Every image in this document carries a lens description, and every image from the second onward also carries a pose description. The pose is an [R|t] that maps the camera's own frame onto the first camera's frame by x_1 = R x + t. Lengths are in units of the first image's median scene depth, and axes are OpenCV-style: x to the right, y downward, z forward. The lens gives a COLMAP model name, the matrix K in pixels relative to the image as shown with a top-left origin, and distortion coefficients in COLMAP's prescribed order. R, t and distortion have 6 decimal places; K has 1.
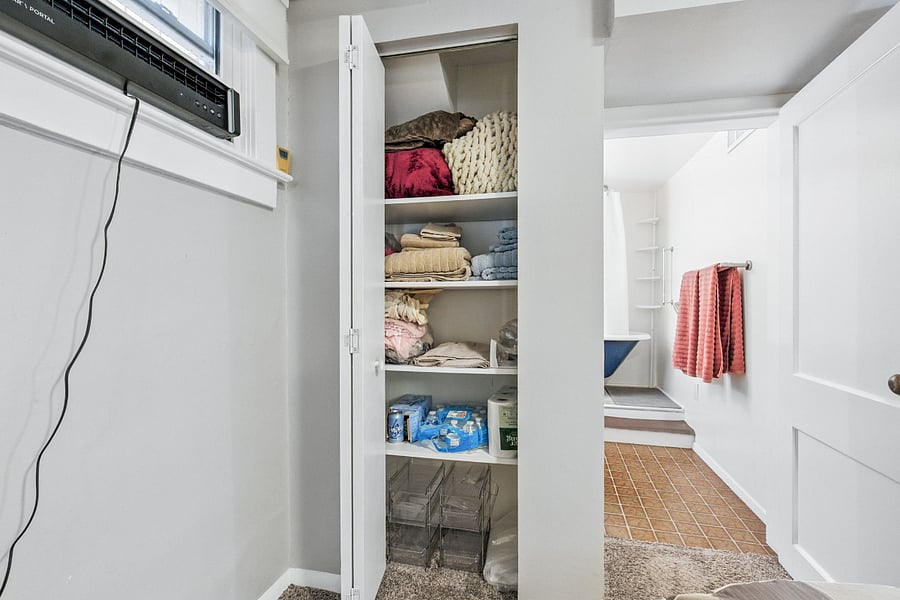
lens RADIAL K [[419.8, 0, 451.0], [0, 419.8, 301.7], [0, 0, 1]] dist [-0.002327, 0.000621]
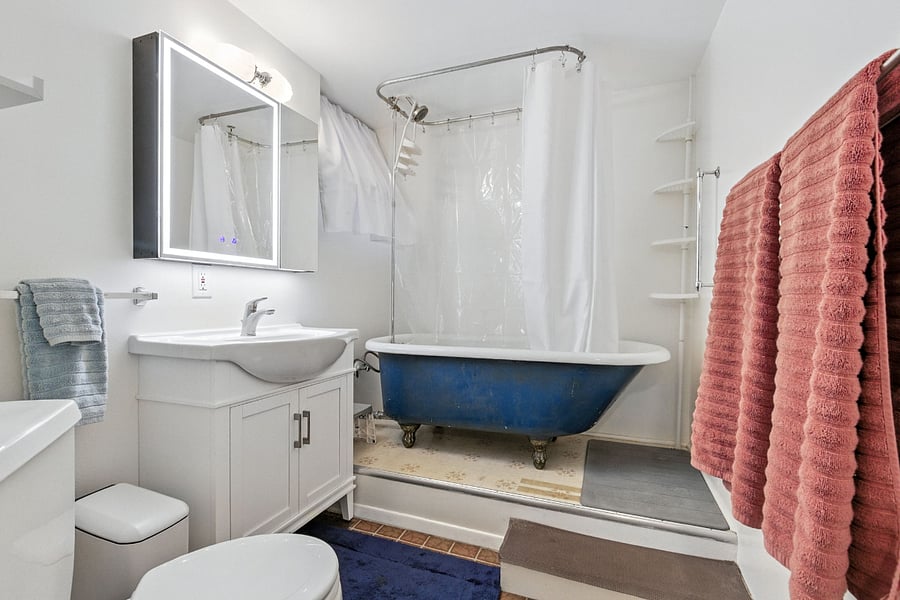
lens RADIAL K [[419.8, 0, 448.9], [0, 419.8, 301.3], [0, 0, 1]] dist [-0.002327, 0.000621]
pose [[0.991185, 0.007671, -0.132263, 0.405757], [-0.006284, 0.999921, 0.010901, 0.022588], [0.132336, -0.009974, 0.991155, 0.685585]]
